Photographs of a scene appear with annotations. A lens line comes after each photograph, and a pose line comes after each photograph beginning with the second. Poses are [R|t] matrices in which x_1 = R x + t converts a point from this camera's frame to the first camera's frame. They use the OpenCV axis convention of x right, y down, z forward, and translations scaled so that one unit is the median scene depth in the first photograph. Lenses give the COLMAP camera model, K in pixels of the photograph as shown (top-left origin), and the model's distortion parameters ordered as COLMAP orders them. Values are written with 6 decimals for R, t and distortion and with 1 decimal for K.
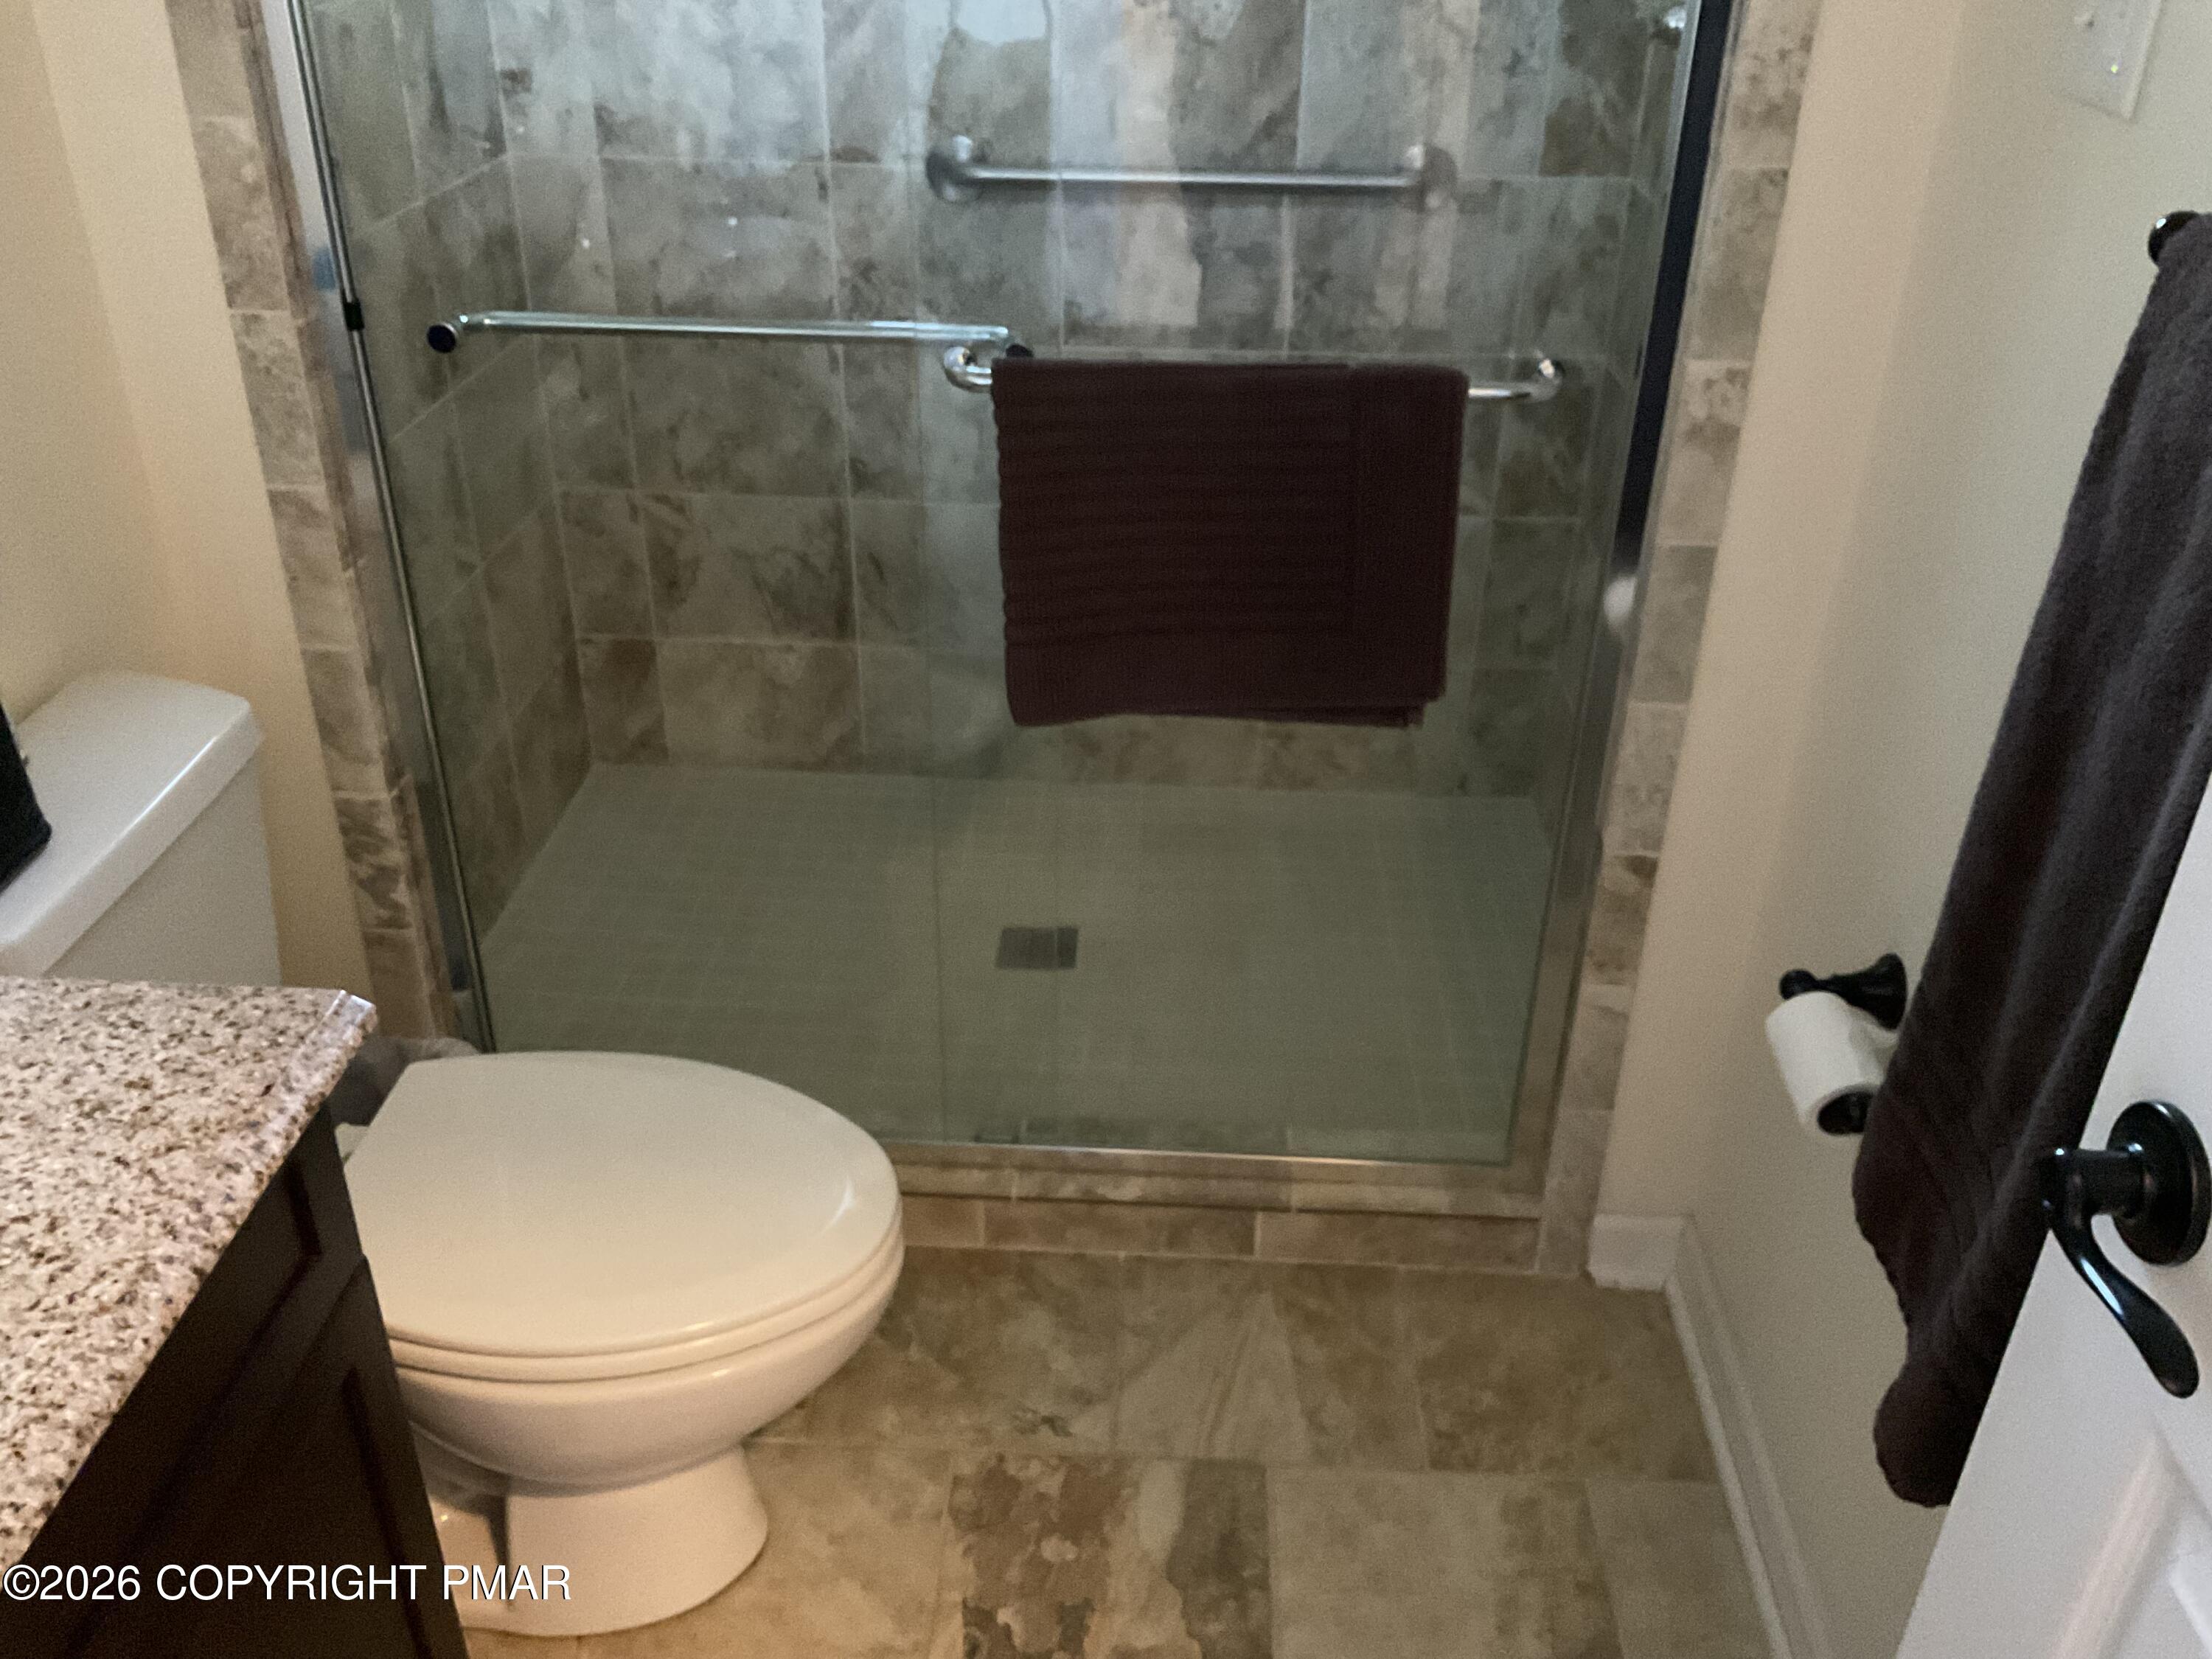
lens RADIAL K [[1824.9, 0, 1108.9], [0, 1824.9, 852.4], [0, 0, 1]] dist [0.017104, -0.007067]
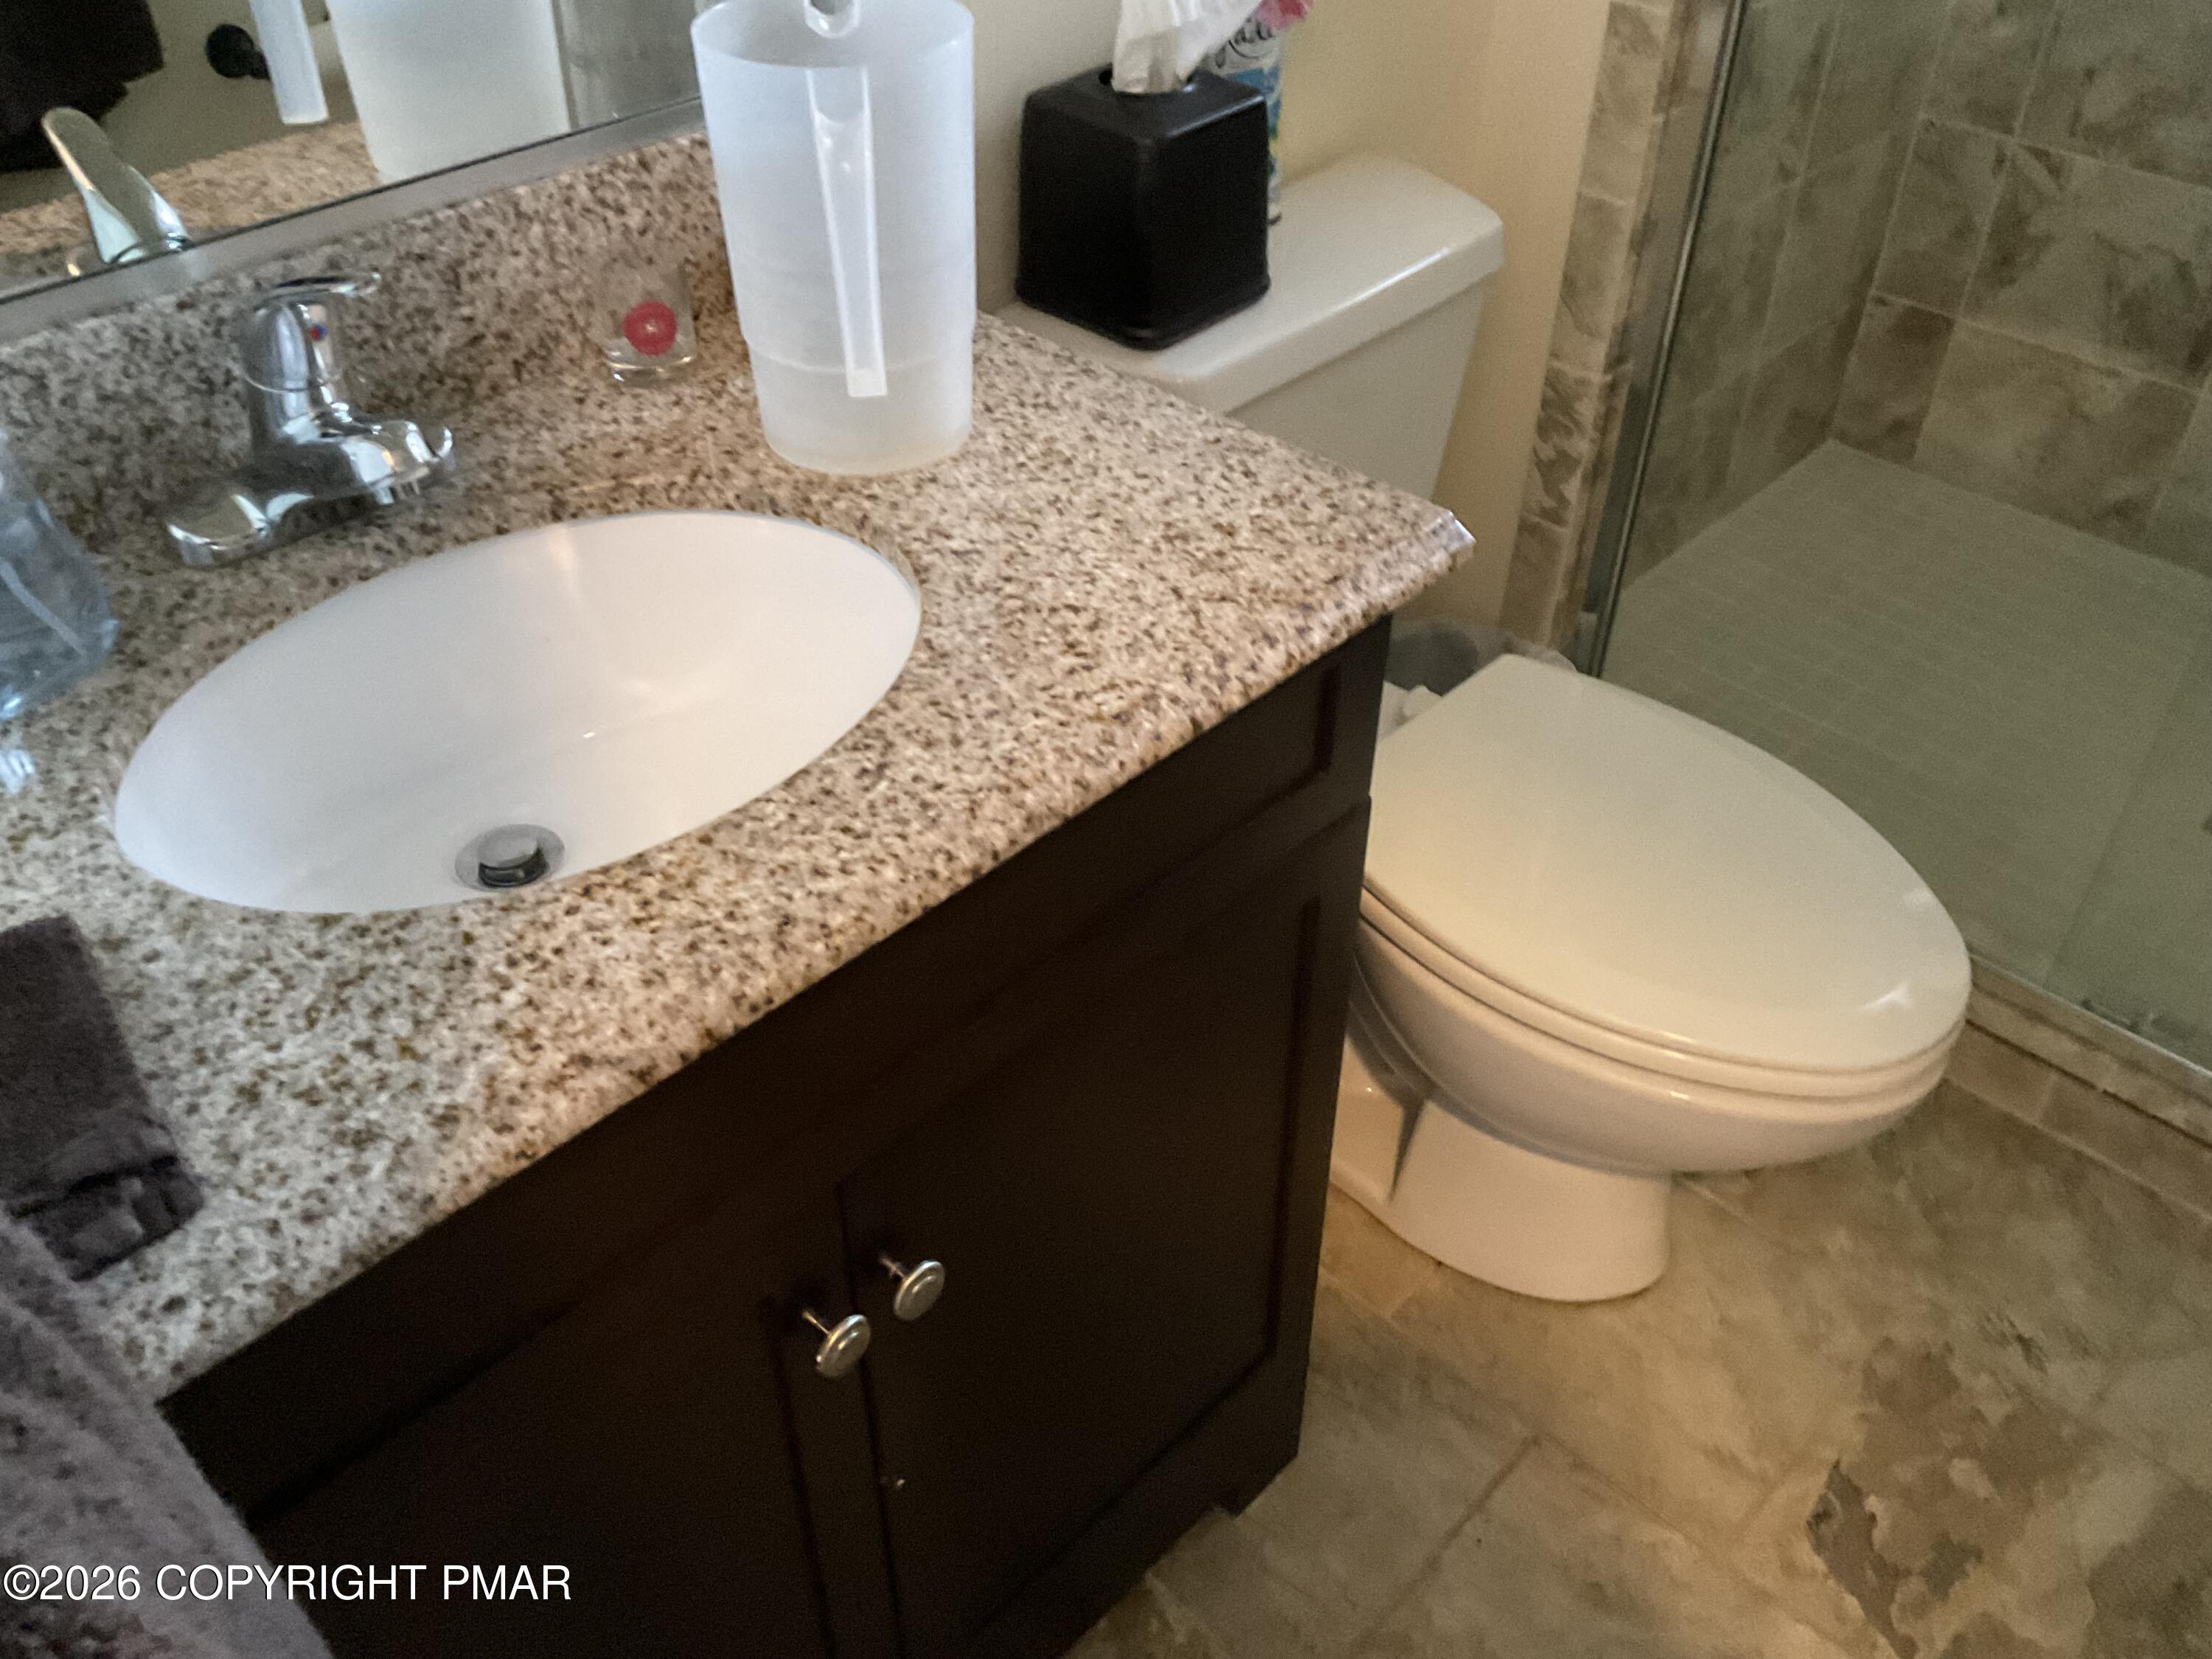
lens RADIAL K [[1894.1, 0, 1099.9], [0, 1894.1, 886.0], [0, 0, 1]] dist [0.066750, -0.152310]
pose [[0.763546, 0.409135, -0.499605, -0.010772], [-0.311556, 0.911077, 0.269946, 0.044588], [0.565623, -0.050461, 0.823119, 0.129684]]
